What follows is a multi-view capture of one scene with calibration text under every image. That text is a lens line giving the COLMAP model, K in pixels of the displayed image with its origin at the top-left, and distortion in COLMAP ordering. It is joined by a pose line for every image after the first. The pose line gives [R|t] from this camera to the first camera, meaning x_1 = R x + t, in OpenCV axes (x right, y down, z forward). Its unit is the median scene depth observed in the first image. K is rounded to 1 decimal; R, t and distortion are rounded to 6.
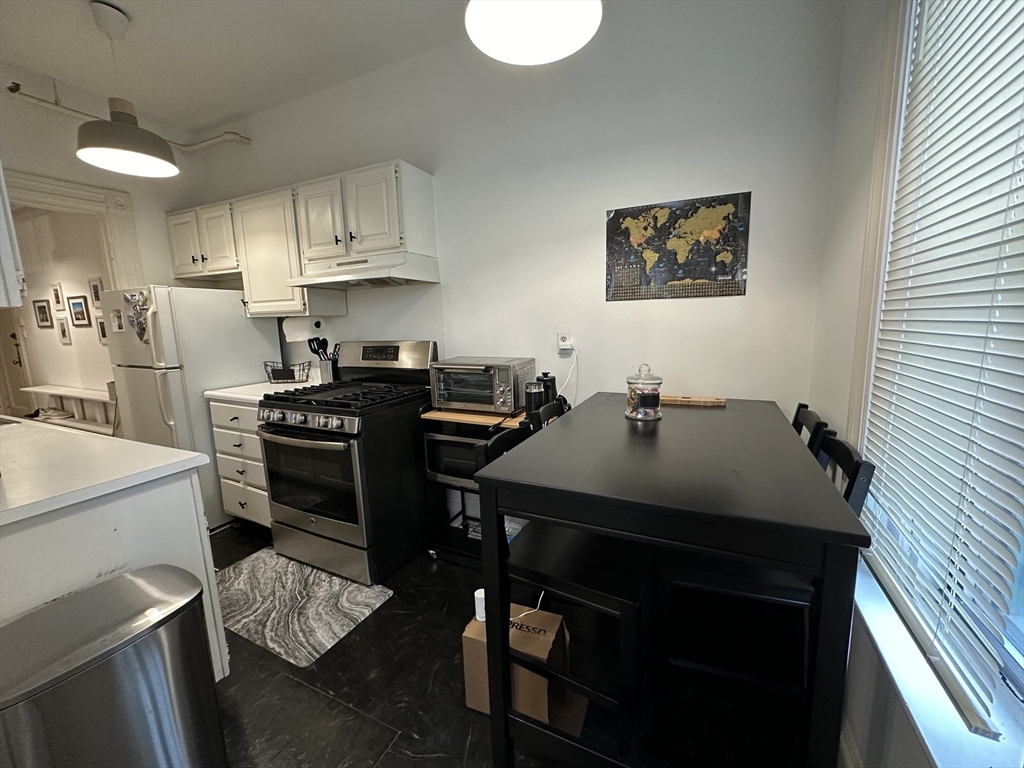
lens RADIAL K [[410.2, 0, 514.2], [0, 410.2, 384.0], [0, 0, 1]] dist [-0.004496, 0.000160]
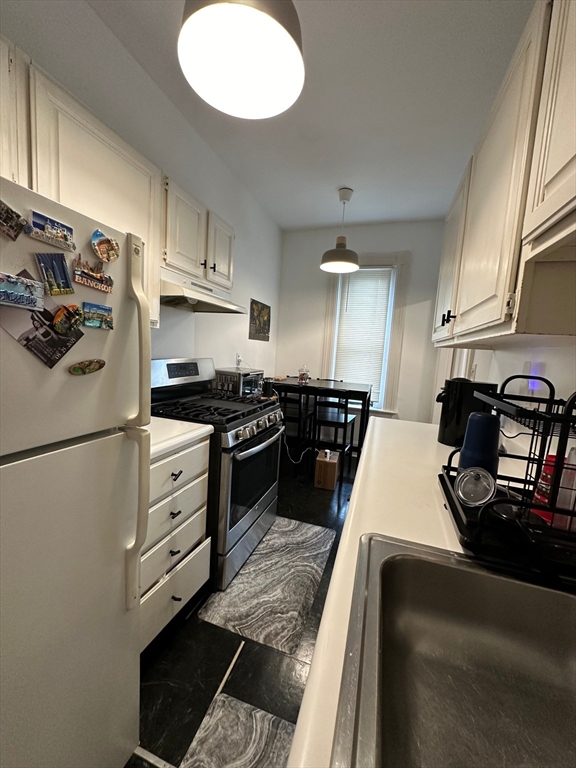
lens RADIAL K [[307.6, 0, 288.2], [0, 307.6, 382.9], [0, 0, 1]] dist [-0.004496, 0.000160]
pose [[-0.130599, -0.089365, 0.987400, -1.331195], [0.096559, 0.990048, 0.102376, -0.111833], [-0.986722, 0.108712, -0.120670, 0.957170]]
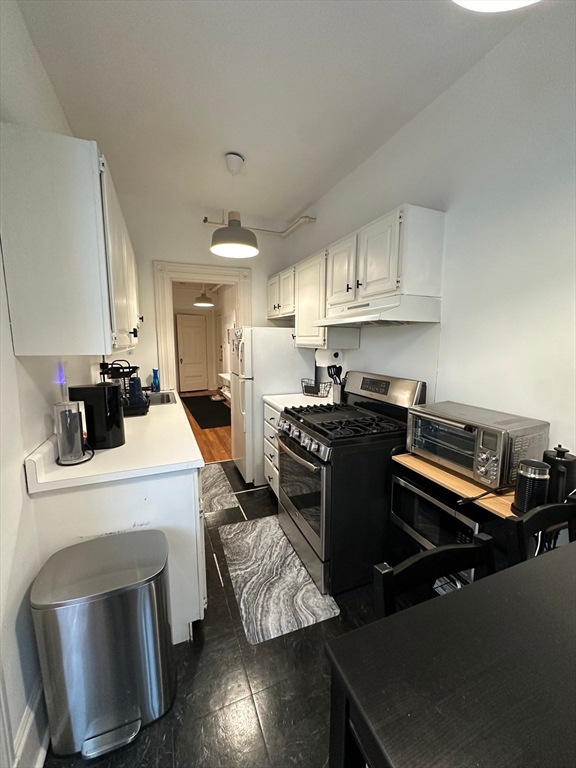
lens RADIAL K [[307.6, 0, 287.3], [0, 307.6, 383.7], [0, 0, 1]] dist [-0.004496, 0.000160]
pose [[0.736851, 0.122466, -0.664870, 0.061590], [-0.128794, 0.990873, 0.039776, -0.095341], [0.663673, 0.056322, 0.745899, 0.251343]]
